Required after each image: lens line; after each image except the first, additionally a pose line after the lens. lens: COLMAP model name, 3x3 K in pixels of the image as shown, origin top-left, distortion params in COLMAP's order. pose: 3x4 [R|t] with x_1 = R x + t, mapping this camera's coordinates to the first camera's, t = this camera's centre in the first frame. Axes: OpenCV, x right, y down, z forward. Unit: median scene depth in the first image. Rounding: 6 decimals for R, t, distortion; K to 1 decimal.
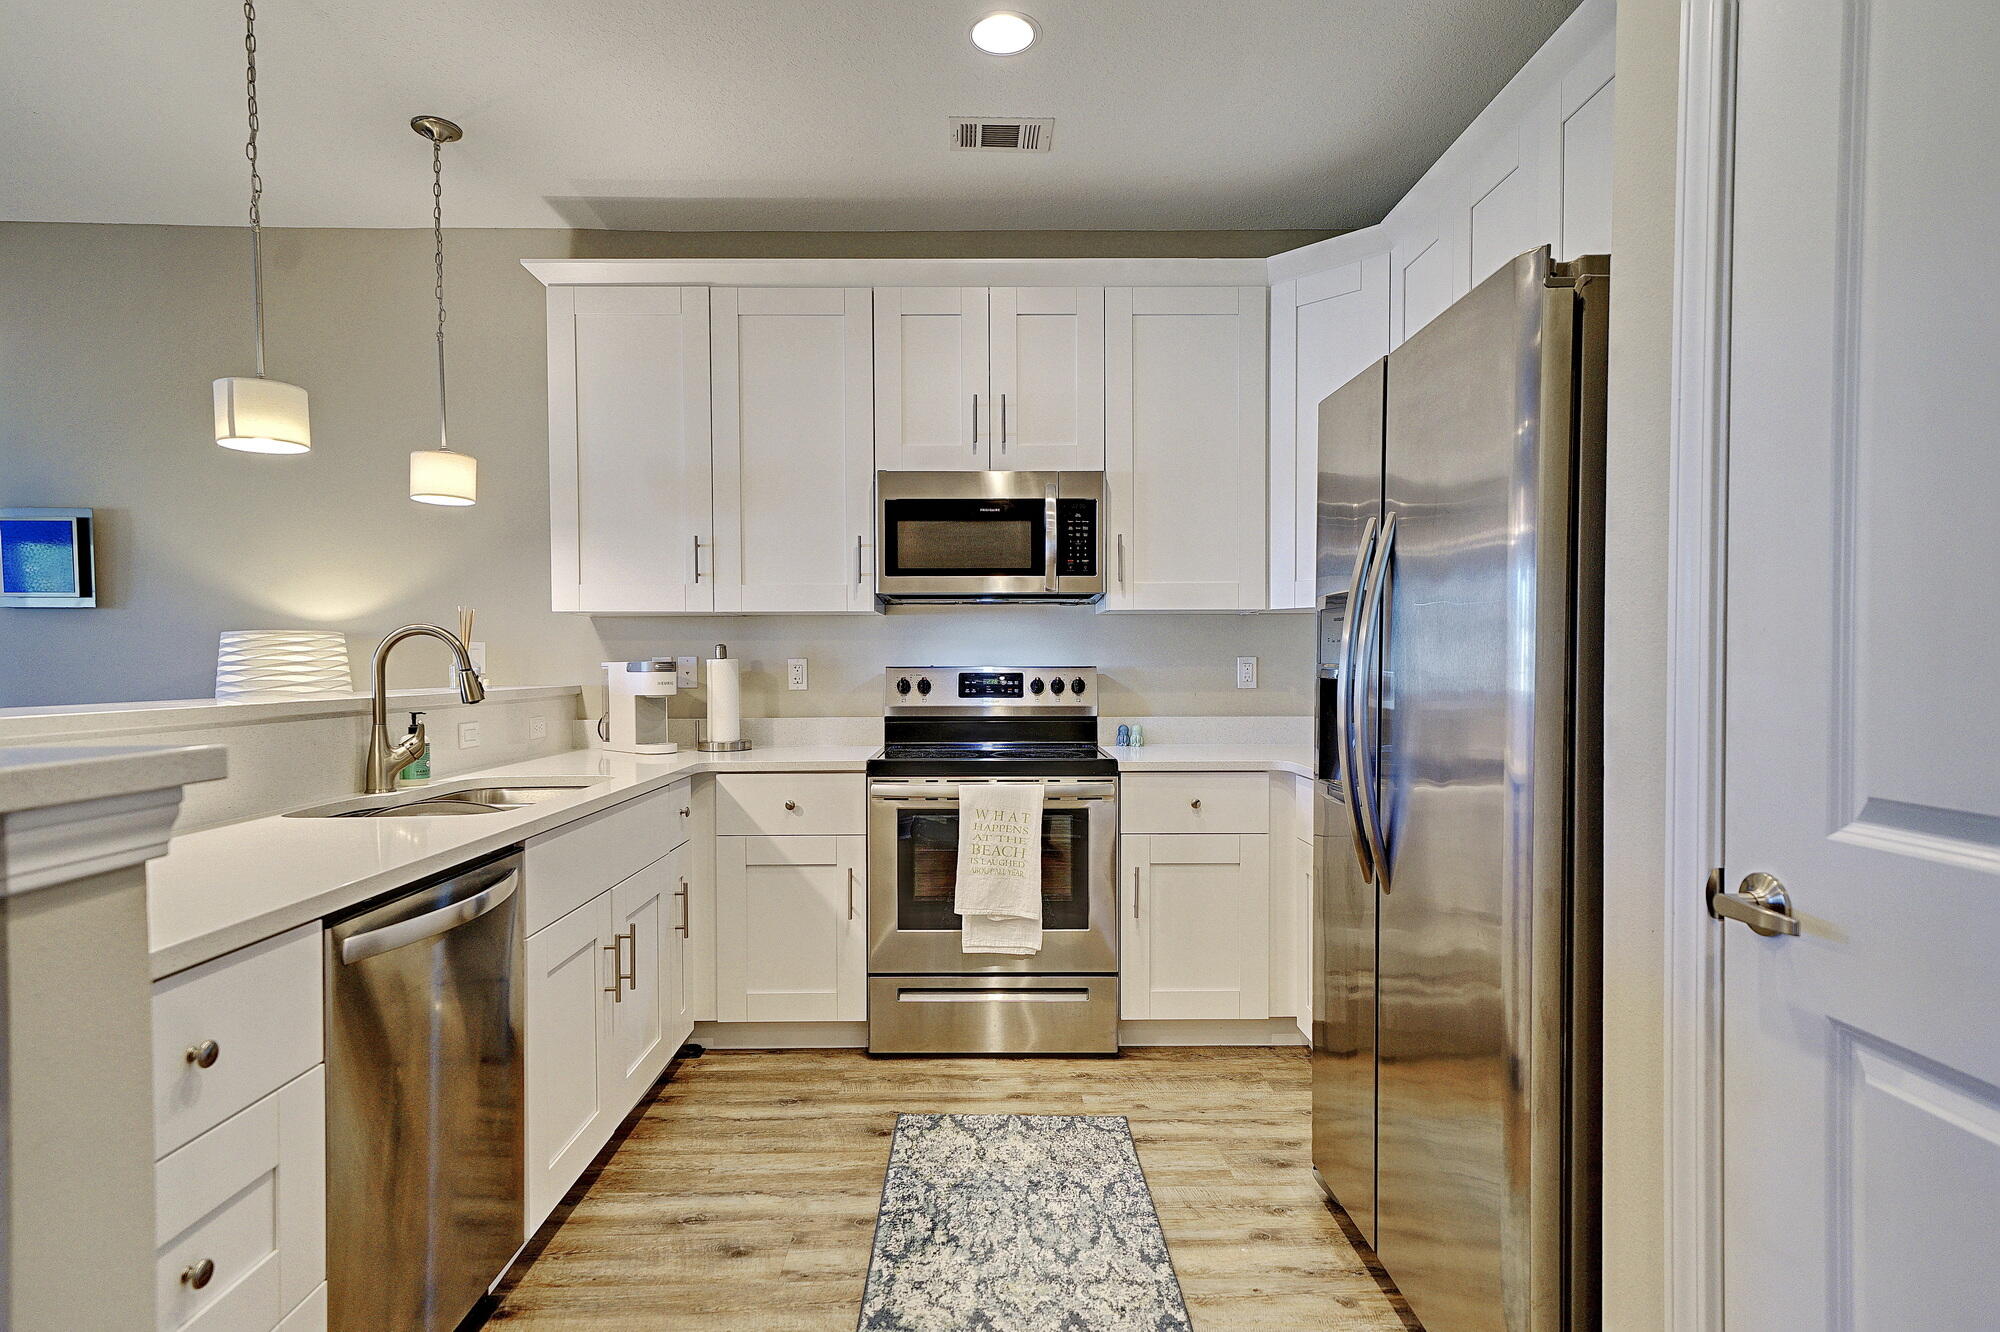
lens RADIAL K [[1046.1, 0, 998.7], [0, 1046.1, 681.9], [0, 0, 1]] dist [0.005920, 0.000922]
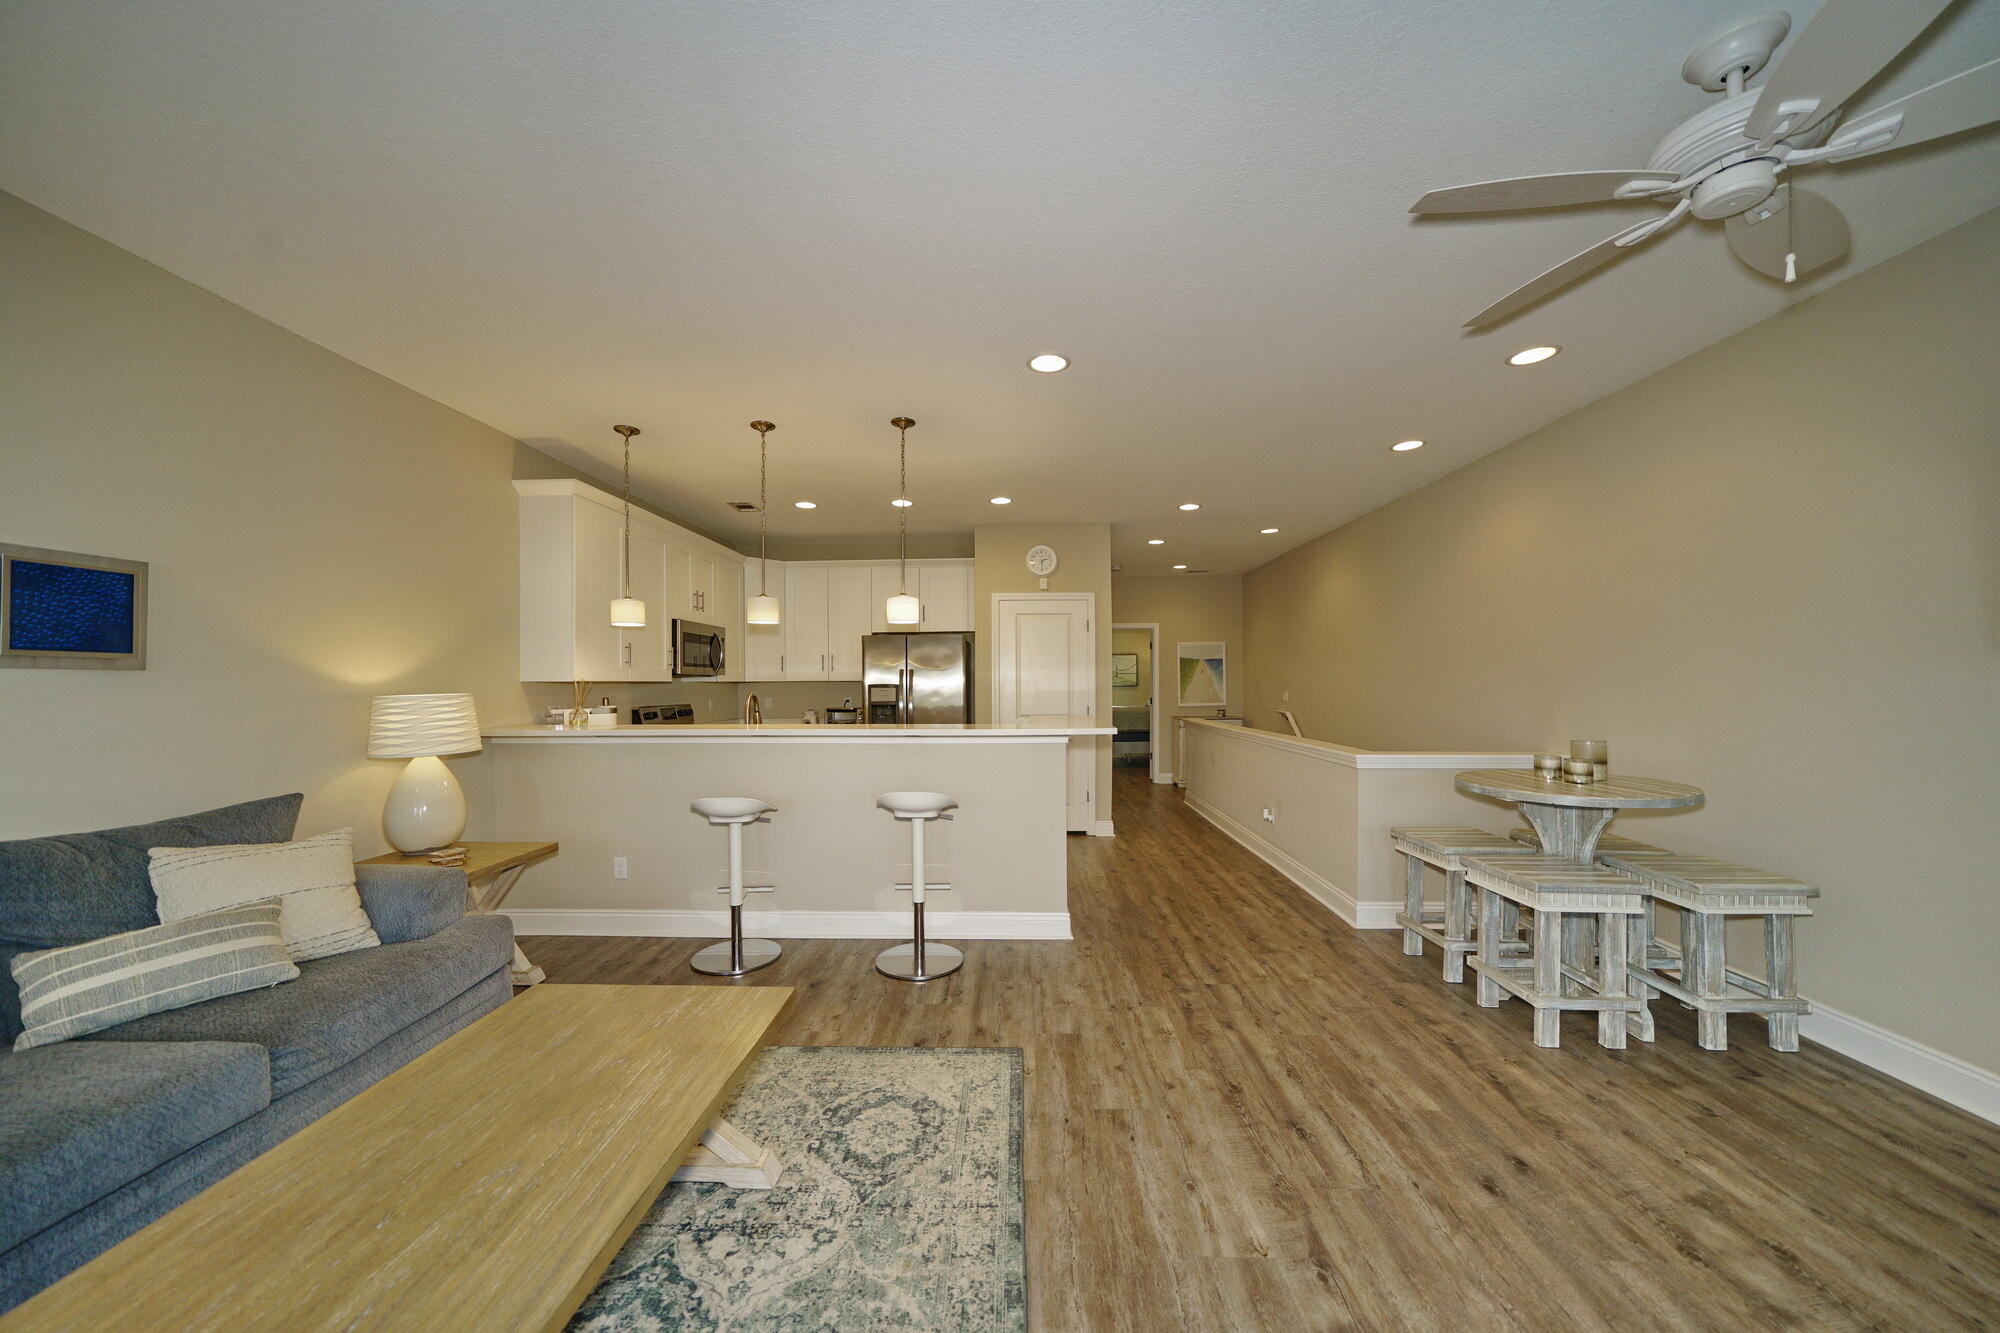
lens RADIAL K [[674.2, 0, 1000.4], [0, 674.2, 680.5], [0, 0, 1]] dist [0.001865, 0.000133]
pose [[0.049803, 0.007498, 0.998731, -1.694379], [0.024410, 0.999664, -0.008722, -0.045268], [-0.998461, 0.024813, 0.049603, 0.280730]]
